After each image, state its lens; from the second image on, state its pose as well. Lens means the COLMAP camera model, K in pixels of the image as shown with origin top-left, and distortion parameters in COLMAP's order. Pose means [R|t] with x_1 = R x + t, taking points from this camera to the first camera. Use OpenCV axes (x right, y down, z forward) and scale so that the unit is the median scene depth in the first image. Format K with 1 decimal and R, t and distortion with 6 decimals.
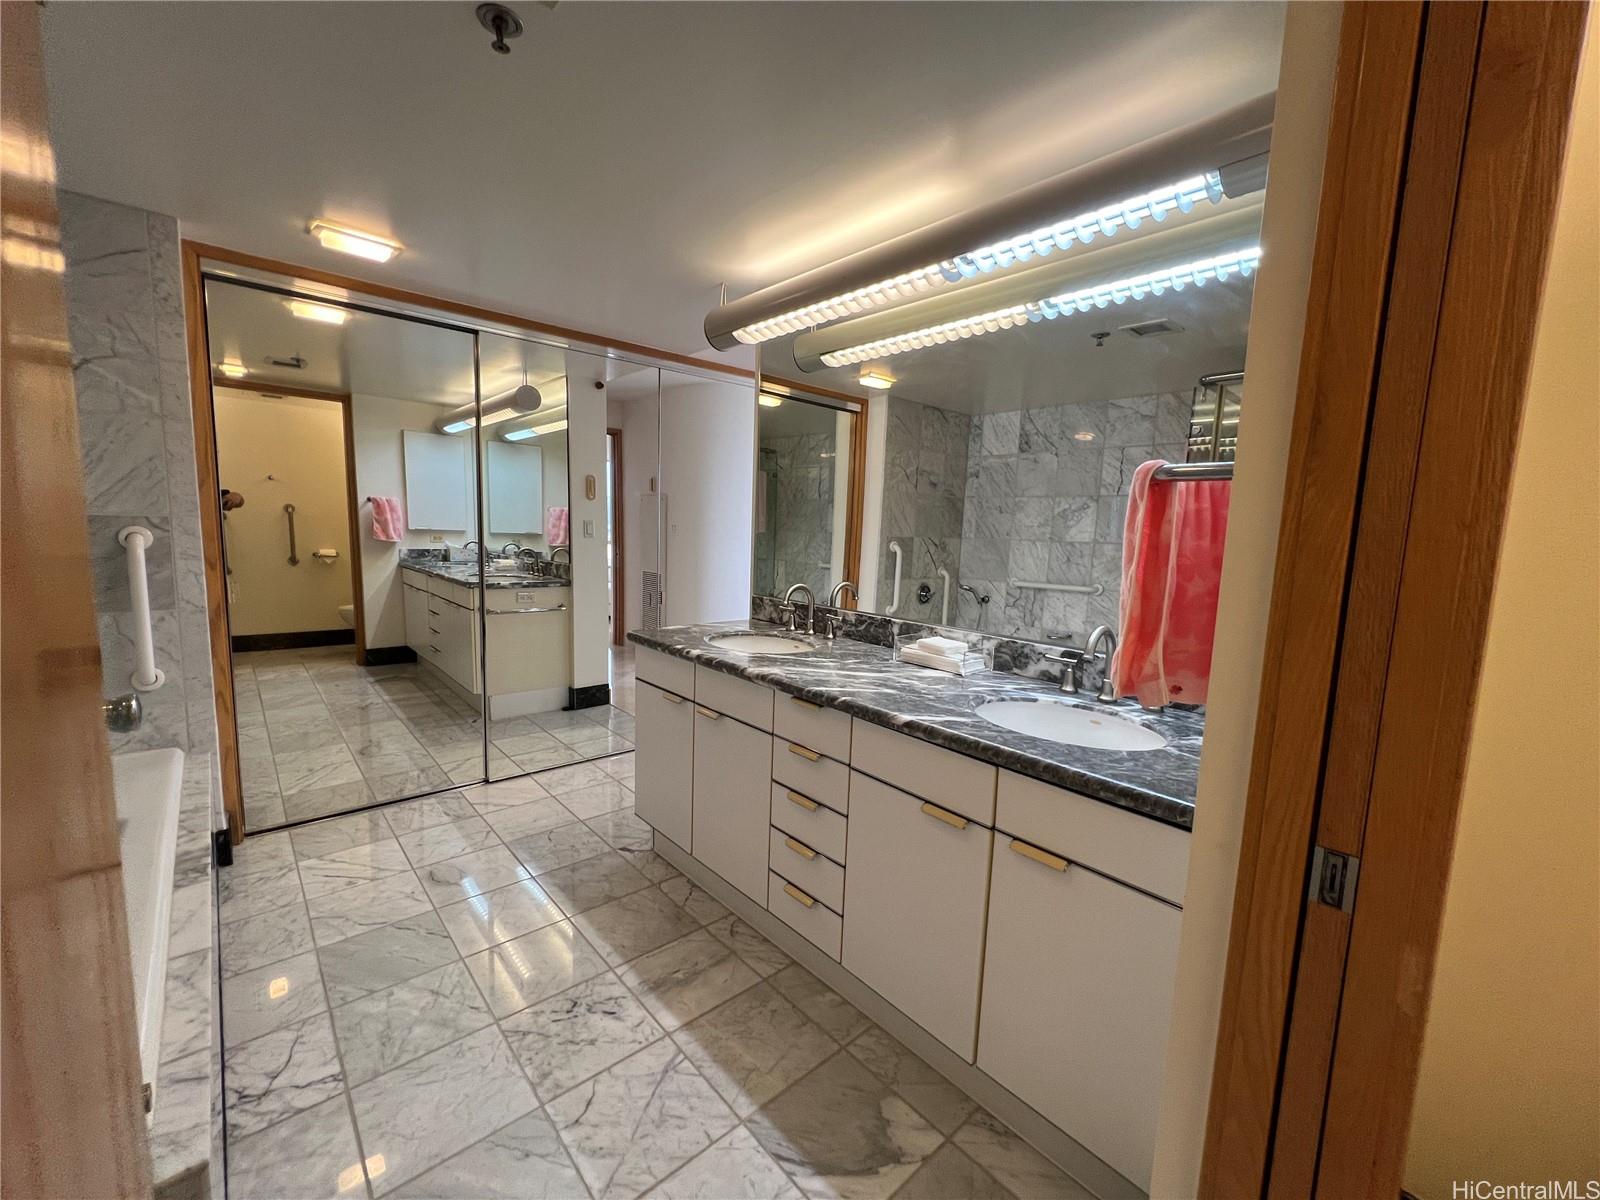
lens RADIAL K [[642.2, 0, 800.0], [0, 642.2, 600.0], [0, 0, 1]] dist [0.001421, 0.000096]
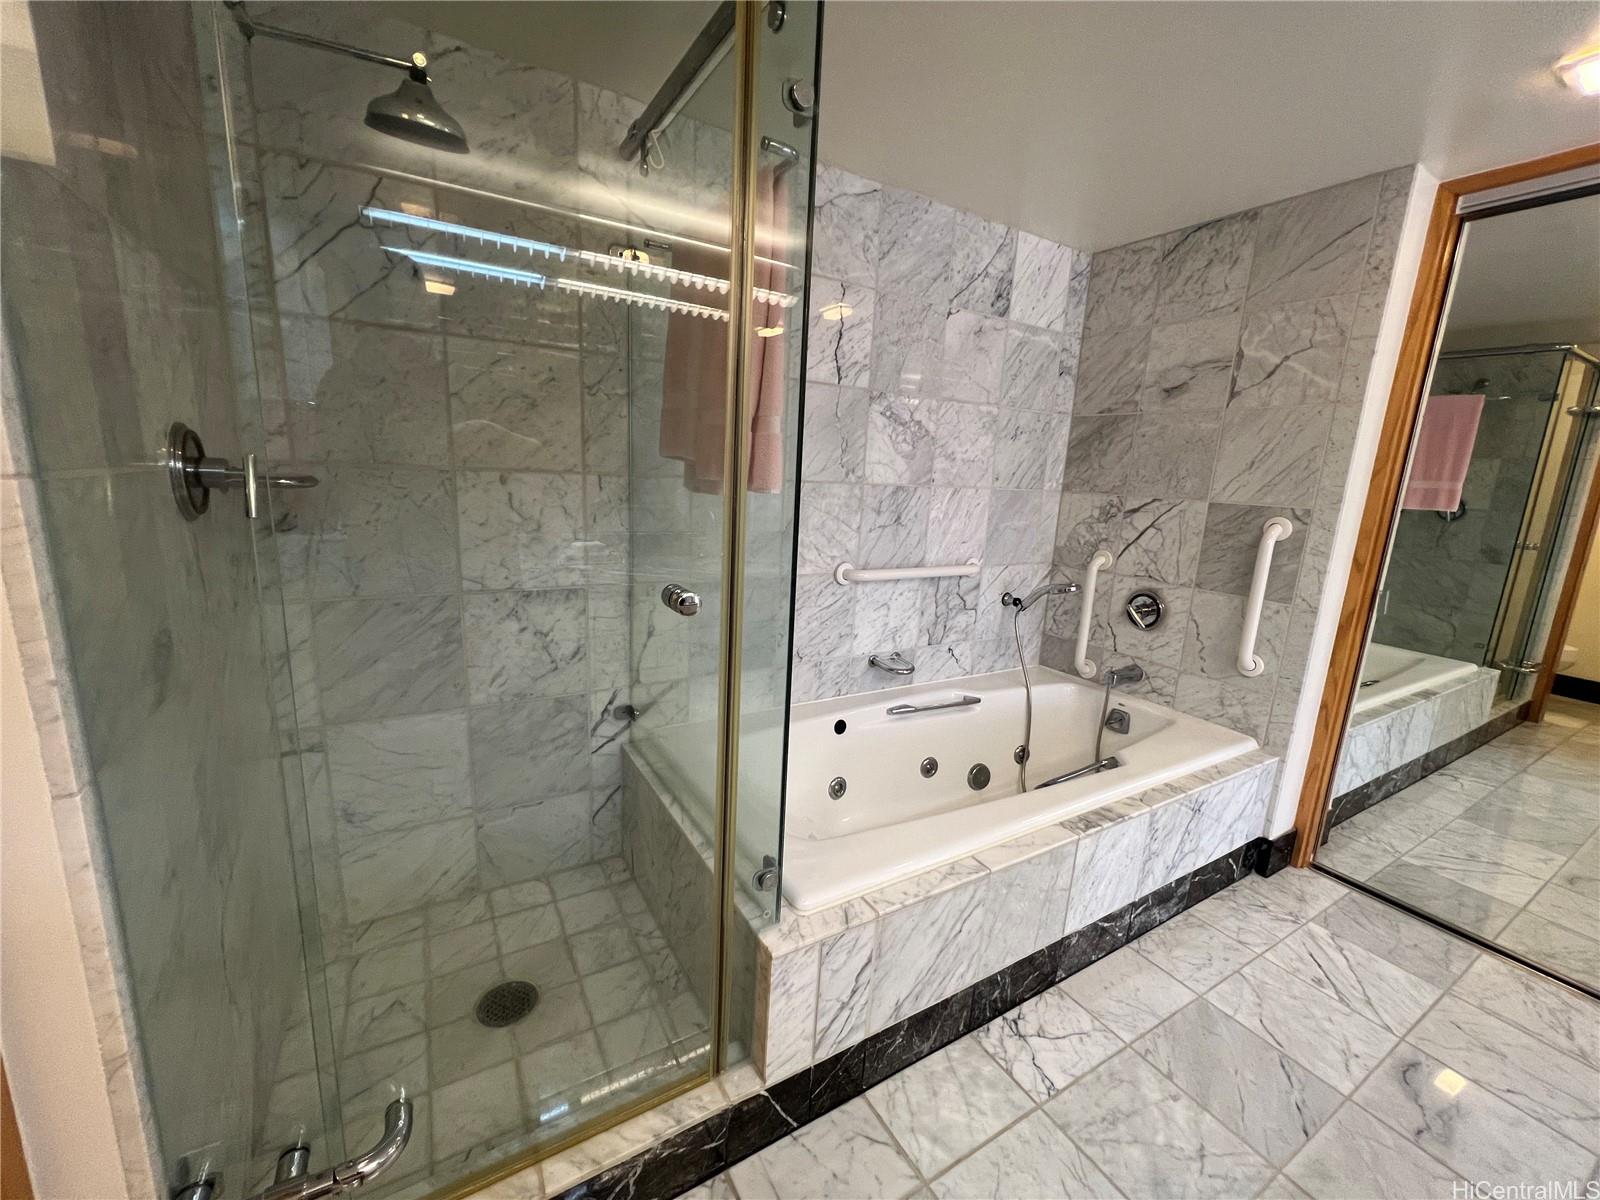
lens RADIAL K [[642.2, 0, 800.0], [0, 642.2, 600.0], [0, 0, 1]] dist [0.001421, 0.000096]
pose [[-0.186601, 0.153107, -0.970432, 0.118225], [-0.171657, 0.967506, 0.185653, -0.050120], [0.967323, 0.201225, -0.154256, 0.484242]]
